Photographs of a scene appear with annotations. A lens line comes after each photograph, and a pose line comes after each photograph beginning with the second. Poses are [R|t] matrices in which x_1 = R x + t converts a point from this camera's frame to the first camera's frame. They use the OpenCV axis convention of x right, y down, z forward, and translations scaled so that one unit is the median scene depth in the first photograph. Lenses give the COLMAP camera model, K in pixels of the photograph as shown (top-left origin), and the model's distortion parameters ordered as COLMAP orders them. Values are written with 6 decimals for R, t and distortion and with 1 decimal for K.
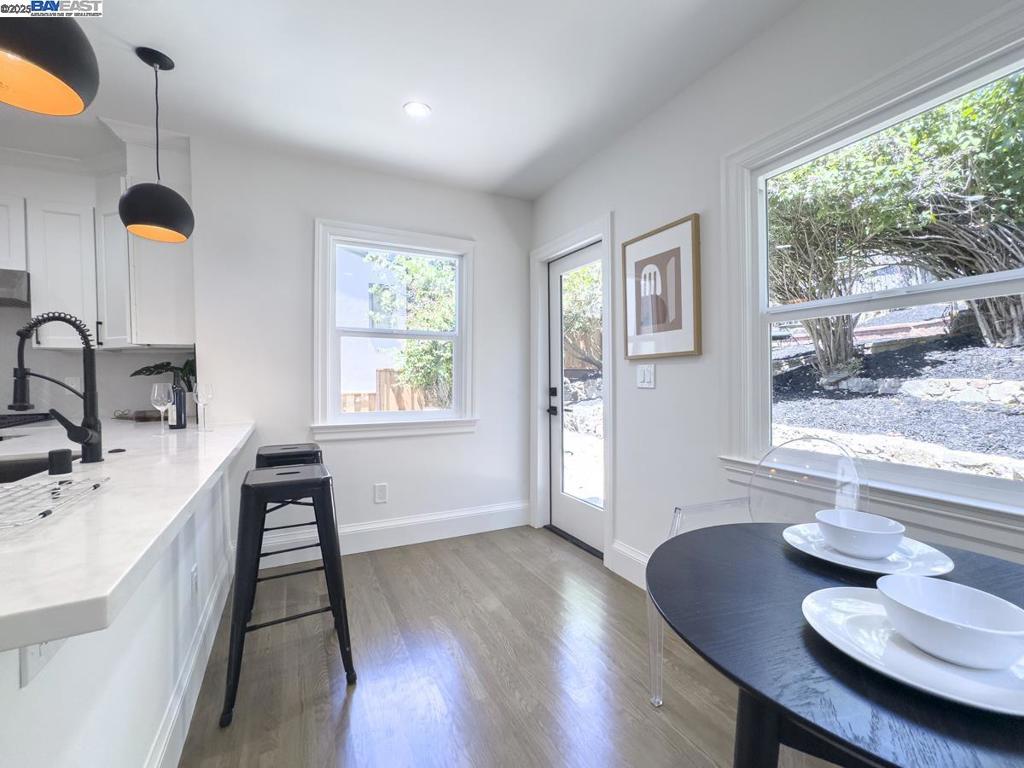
lens RADIAL K [[426.5, 0, 519.0], [0, 426.5, 383.7], [0, 0, 1]] dist [-0.023013, 0.000618]
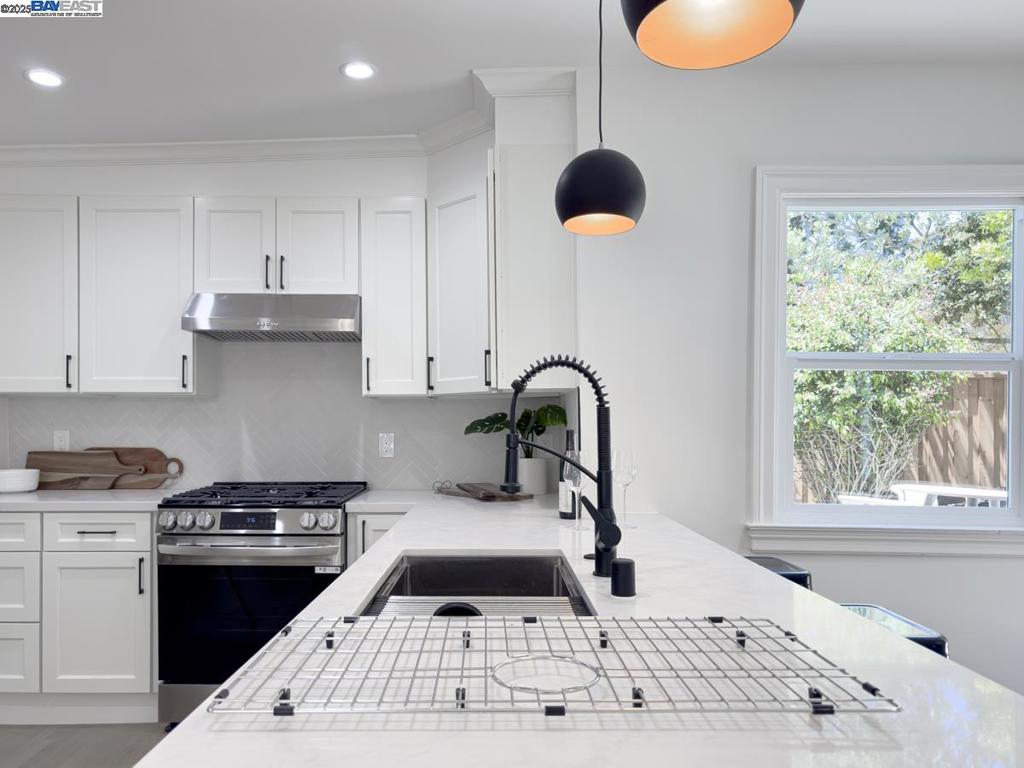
lens RADIAL K [[757.6, 0, 484.7], [0, 757.6, 427.8], [0, 0, 1]] dist [0.004460, 0.001201]
pose [[0.869981, 0.009410, -0.492995, -0.325193], [-0.016767, 0.999804, -0.010505, -0.018369], [0.492800, 0.017405, 0.869969, -0.092222]]
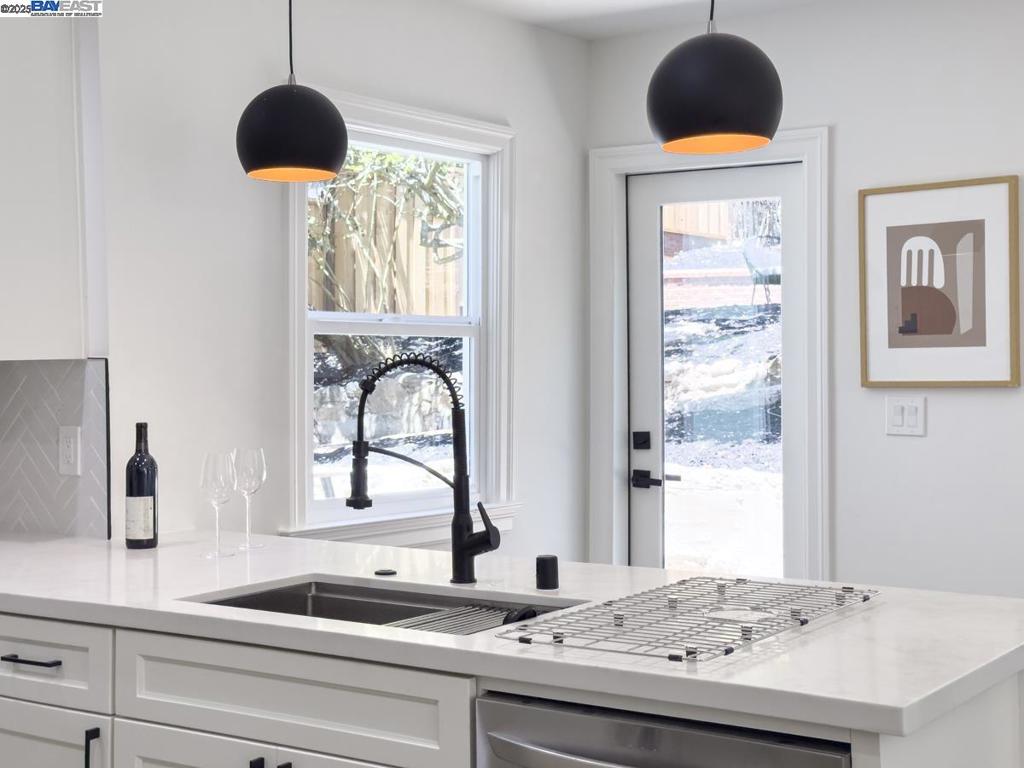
lens RADIAL K [[1472.2, 0, 512.0], [0, 1472.2, 384.0], [0, 0, 1]] dist [-0.288710, 2.453024]
pose [[0.897799, -0.008512, 0.440324, -1.083377], [0.007792, 0.999964, 0.003442, -0.071875], [-0.440337, 0.000341, 0.897832, -0.606090]]
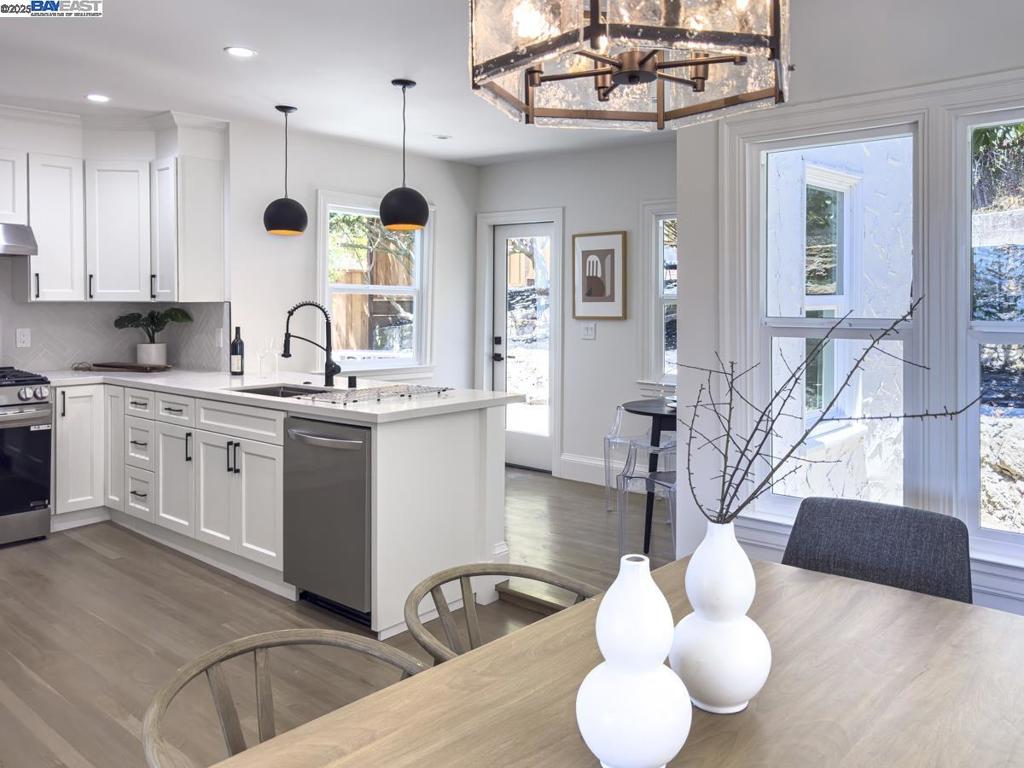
lens RADIAL K [[796.6, 0, 566.3], [0, 796.6, 321.4], [0, 0, 1]] dist [0.005460, 0.000227]
pose [[0.922062, 0.004507, 0.387017, -0.776864], [-0.007666, 0.999949, 0.006619, -0.064414], [-0.386967, -0.009070, 0.922049, -1.385658]]
